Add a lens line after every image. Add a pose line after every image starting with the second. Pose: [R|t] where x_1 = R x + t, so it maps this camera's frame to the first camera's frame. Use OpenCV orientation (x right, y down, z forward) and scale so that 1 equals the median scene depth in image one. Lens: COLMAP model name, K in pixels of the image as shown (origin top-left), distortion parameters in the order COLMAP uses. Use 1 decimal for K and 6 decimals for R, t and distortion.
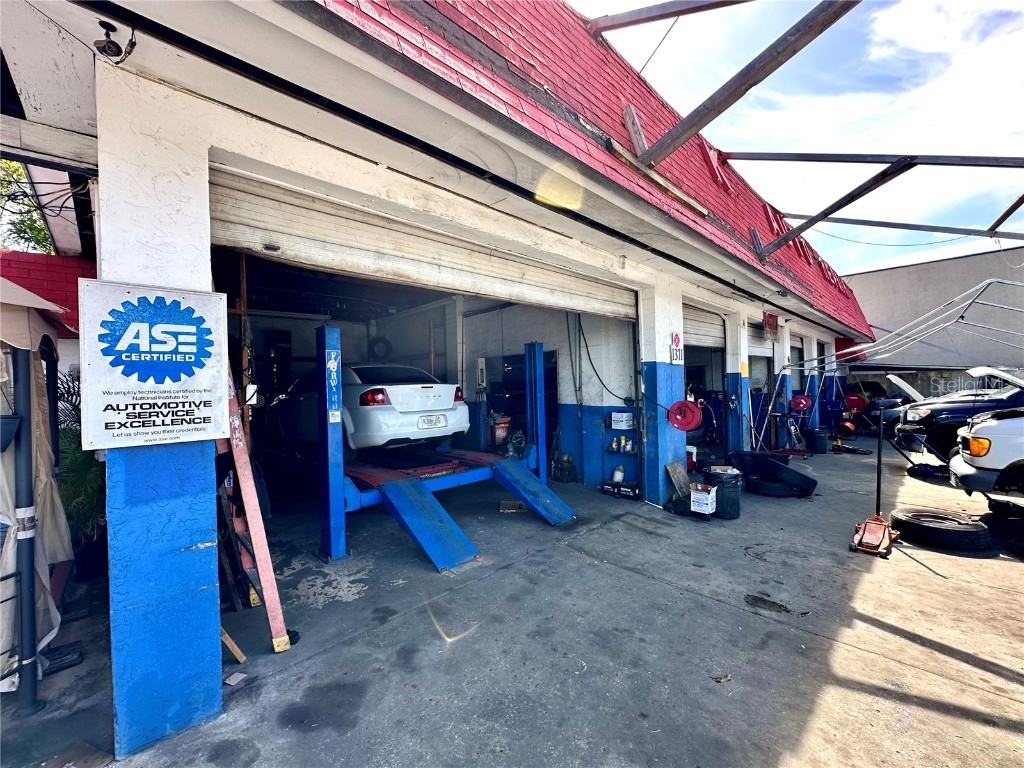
lens RADIAL K [[412.5, 0, 502.1], [0, 412.5, 379.5], [0, 0, 1]] dist [-0.003158, 0.000377]
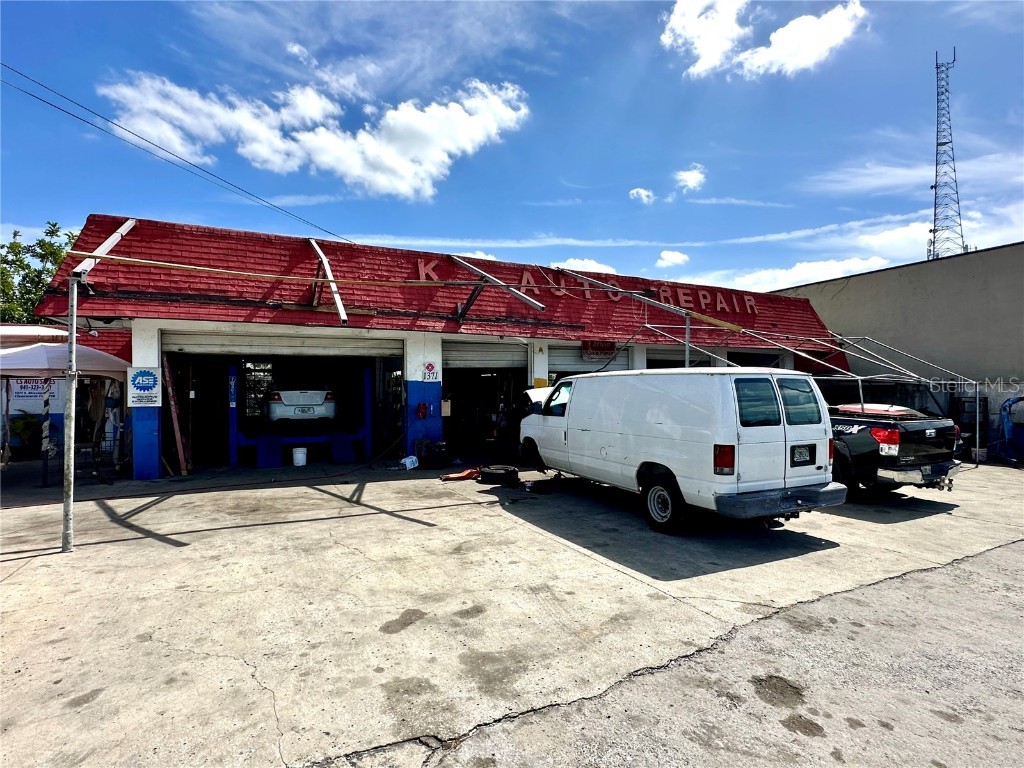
lens RADIAL K [[515.7, 0, 508.9], [0, 515.7, 381.5], [0, 0, 1]] dist [0.002977, -0.000082]
pose [[0.950285, 0.013624, -0.311084, 3.031694], [-0.012116, 0.999904, 0.006778, -0.122727], [0.311146, -0.002672, 0.950358, -1.978953]]
